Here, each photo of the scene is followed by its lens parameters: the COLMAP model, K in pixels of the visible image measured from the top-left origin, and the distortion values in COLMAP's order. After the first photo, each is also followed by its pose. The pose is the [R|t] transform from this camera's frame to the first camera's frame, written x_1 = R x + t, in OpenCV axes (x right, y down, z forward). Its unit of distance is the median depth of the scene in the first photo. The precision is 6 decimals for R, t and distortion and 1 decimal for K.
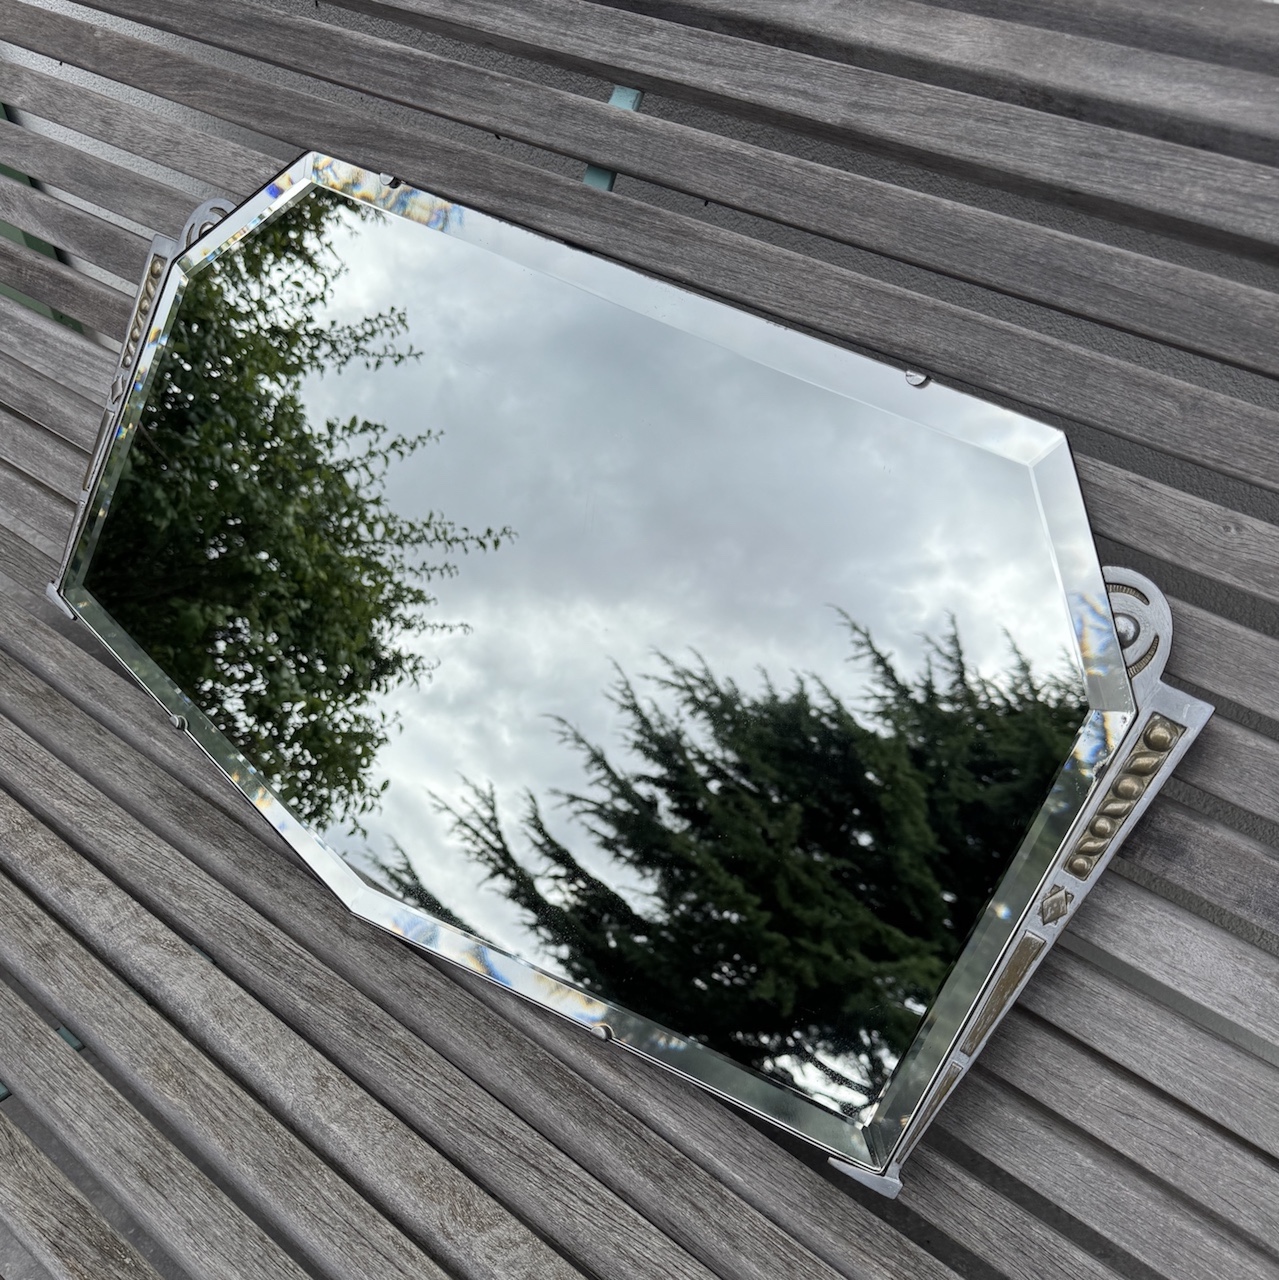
lens RADIAL K [[1248.9, 0, 635.8], [0, 1248.9, 752.3], [0, 0, 1]] dist [0.196010, -0.343881]
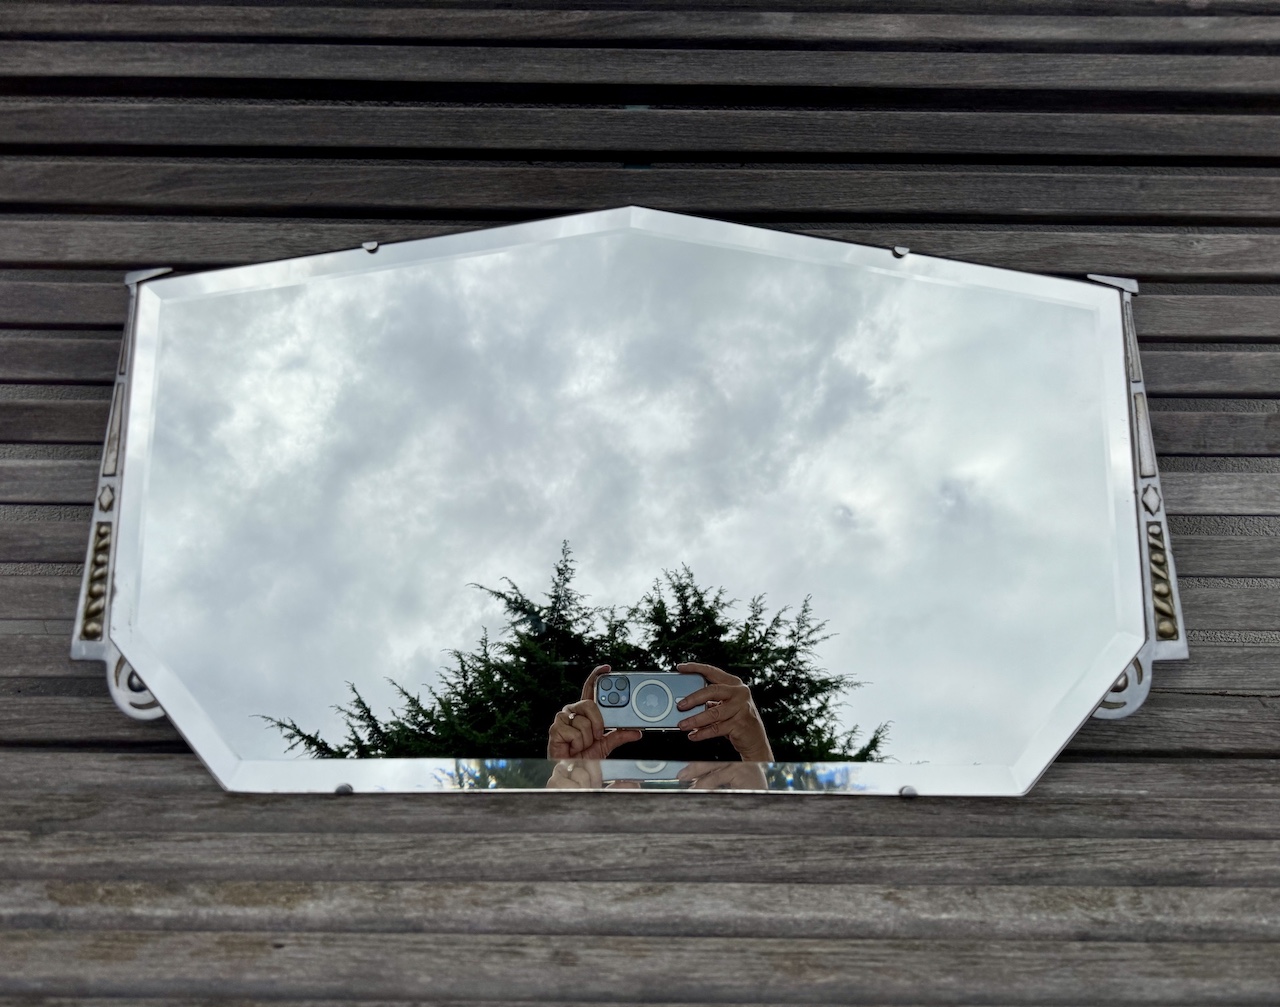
lens RADIAL K [[962.4, 0, 642.6], [0, 962.4, 552.3], [0, 0, 1]] dist [0.015463, -0.010404]
pose [[0.768484, -0.320255, 0.553958, -0.576278], [0.443154, 0.890880, -0.099733, -0.004888], [-0.461570, 0.322132, 0.826550, 0.264172]]
